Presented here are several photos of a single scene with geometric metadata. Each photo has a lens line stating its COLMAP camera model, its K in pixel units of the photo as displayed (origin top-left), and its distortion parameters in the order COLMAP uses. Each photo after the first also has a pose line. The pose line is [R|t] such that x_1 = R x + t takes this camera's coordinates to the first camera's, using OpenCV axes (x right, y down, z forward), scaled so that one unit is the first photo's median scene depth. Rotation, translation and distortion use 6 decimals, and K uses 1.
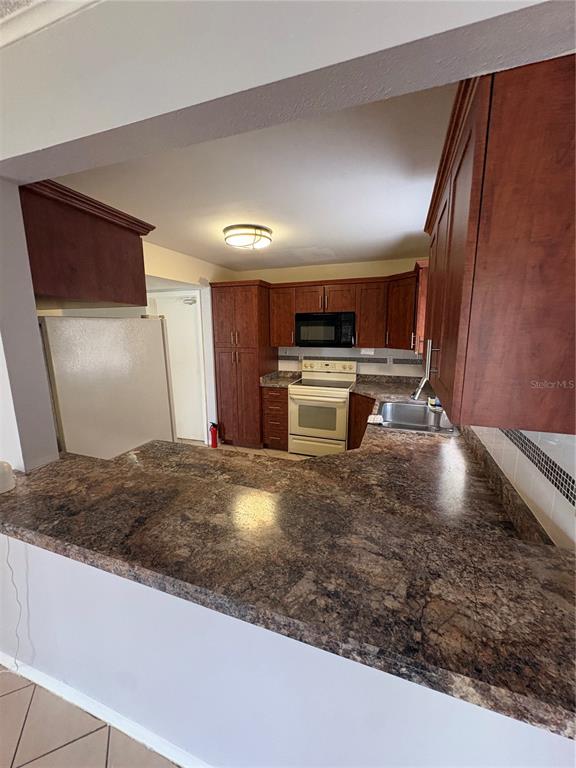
lens RADIAL K [[306.8, 0, 287.9], [0, 306.8, 385.9], [0, 0, 1]] dist [-0.001267, -0.000043]
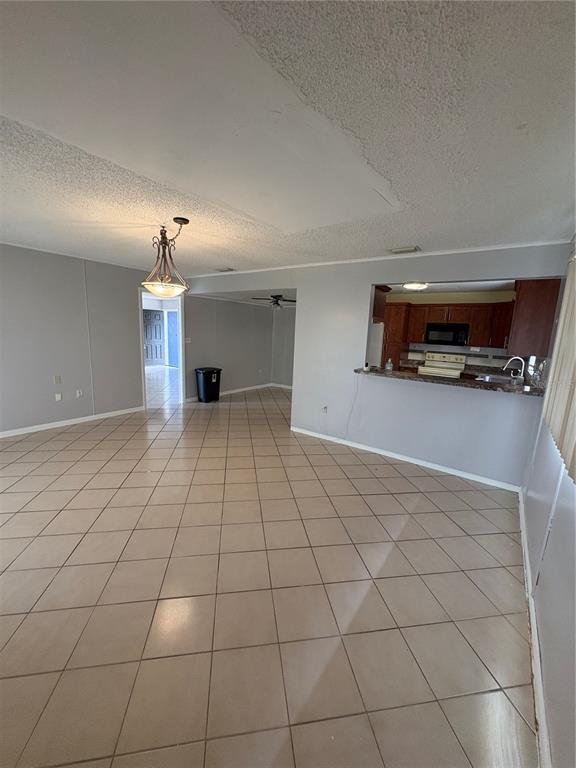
lens RADIAL K [[306.8, 0, 287.7], [0, 306.8, 386.3], [0, 0, 1]] dist [-0.001267, -0.000043]
pose [[0.962866, 0.096910, -0.251987, -0.237991], [-0.096887, 0.995217, 0.012527, 0.142084], [0.251995, 0.012353, 0.967650, -0.722638]]
